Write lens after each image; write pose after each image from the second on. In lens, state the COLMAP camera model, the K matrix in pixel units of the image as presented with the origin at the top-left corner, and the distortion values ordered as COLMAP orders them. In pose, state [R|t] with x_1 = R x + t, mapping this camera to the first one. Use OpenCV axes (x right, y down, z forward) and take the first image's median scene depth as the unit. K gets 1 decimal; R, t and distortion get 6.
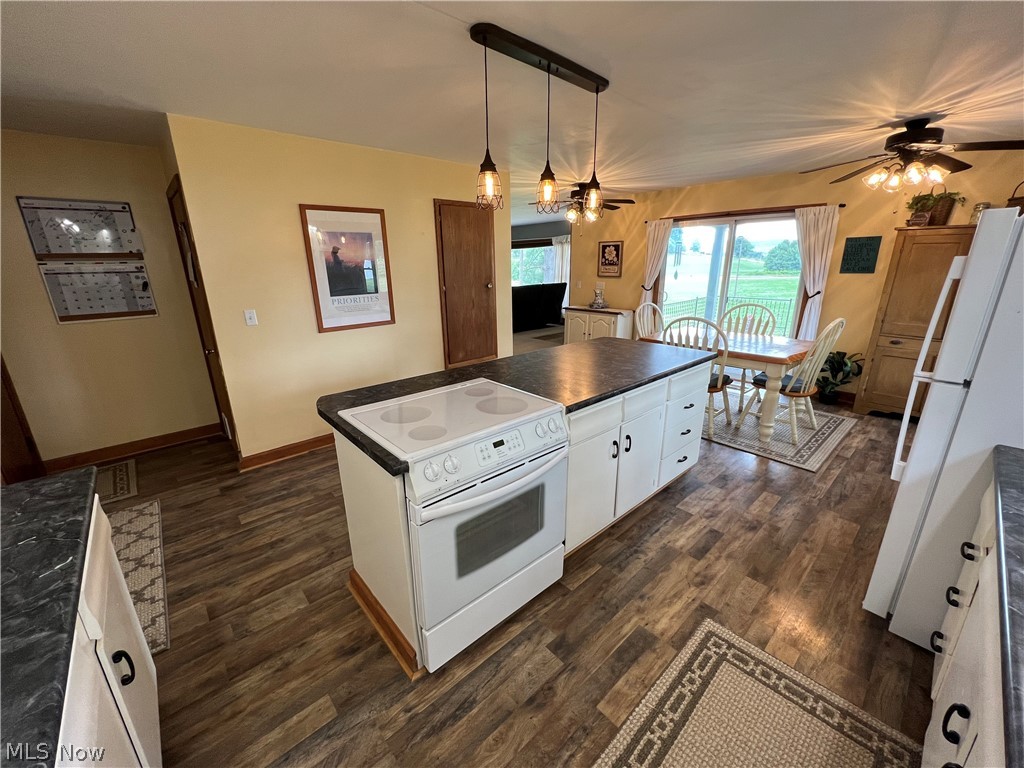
lens RADIAL K [[403.3, 0, 511.0], [0, 403.3, 381.2], [0, 0, 1]] dist [-0.001851, 0.000316]
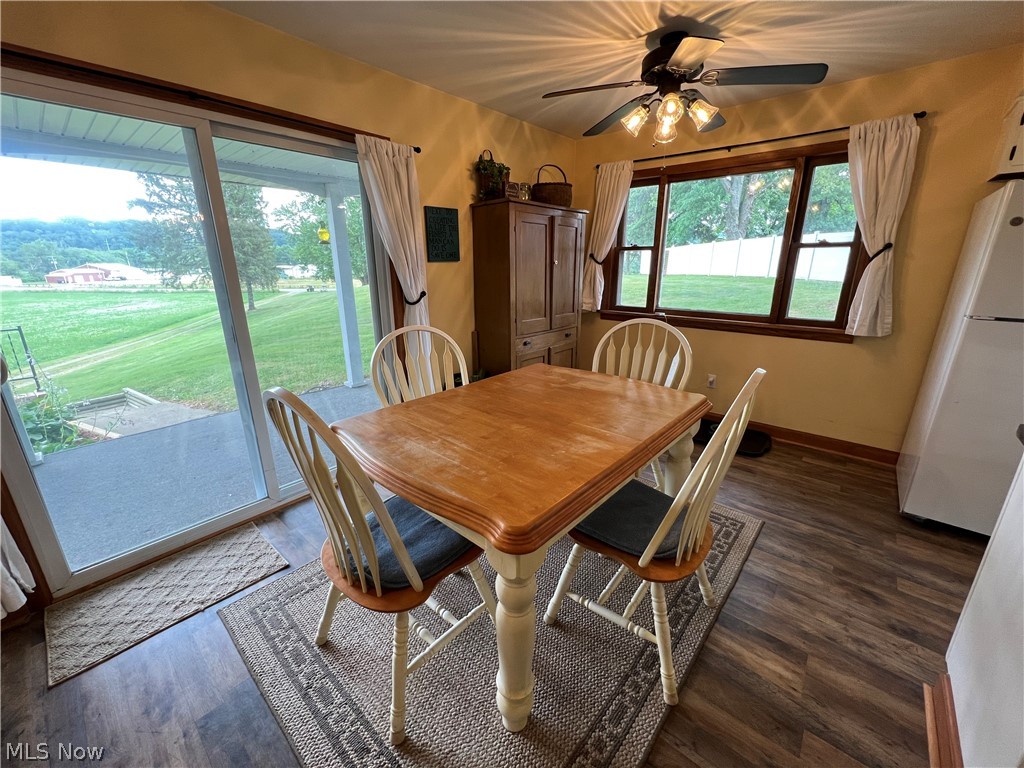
lens RADIAL K [[407.8, 0, 512.0], [0, 407.8, 384.0], [0, 0, 1]] dist [0.003063, 0.000583]
pose [[-0.146747, -0.271383, 0.951219, 0.227885], [0.288483, 0.908083, 0.303582, -0.458402], [-0.946173, 0.318960, -0.054969, 1.769497]]
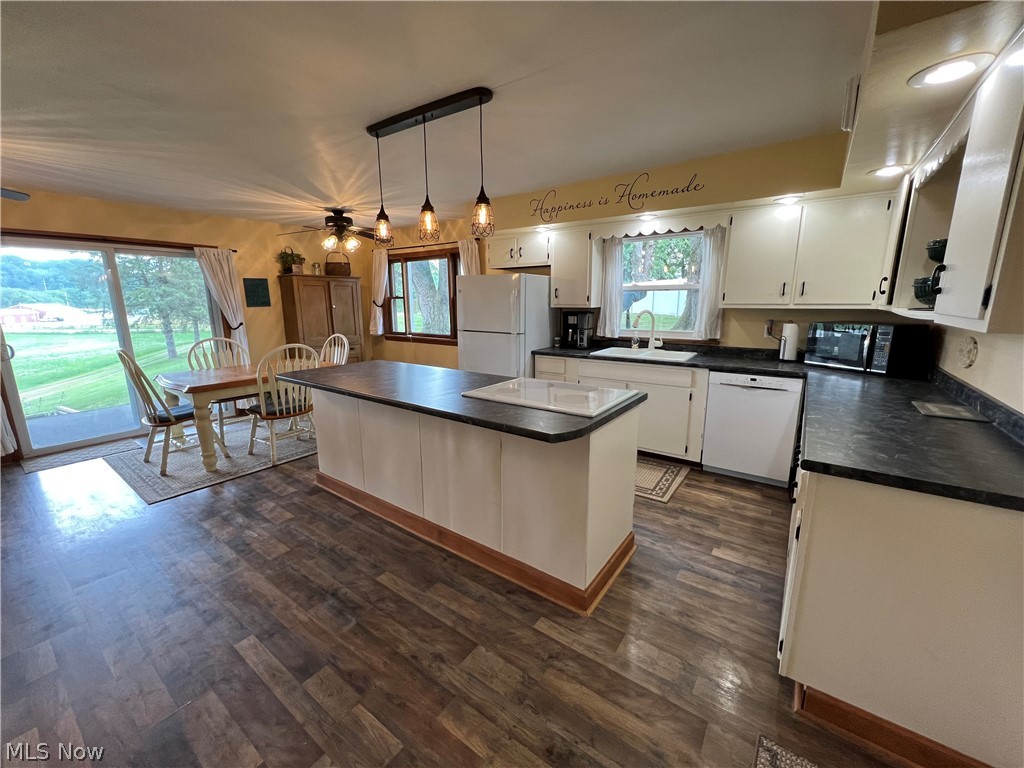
lens RADIAL K [[417.5, 0, 502.0], [0, 417.5, 384.4], [0, 0, 1]] dist [0.022756, -0.000200]
pose [[-0.198383, -0.177886, 0.963847, -1.032962], [0.291779, 0.928087, 0.231342, -0.229249], [-0.935686, 0.327125, -0.132213, 0.978963]]
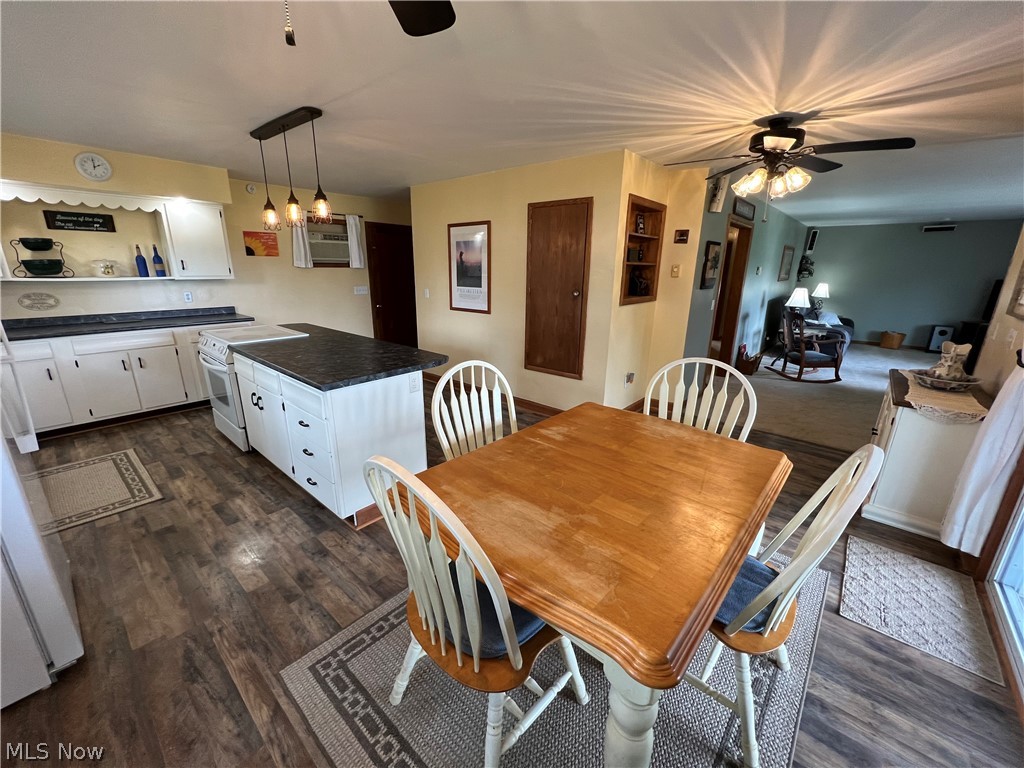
lens RADIAL K [[403.3, 0, 511.0], [0, 403.3, 381.2], [0, 0, 1]] dist [-0.001851, 0.000316]
pose [[0.139431, 0.290488, -0.946666, 1.497545], [-0.297215, 0.924202, 0.239819, -0.428648], [0.944575, 0.247925, 0.215200, 1.369727]]
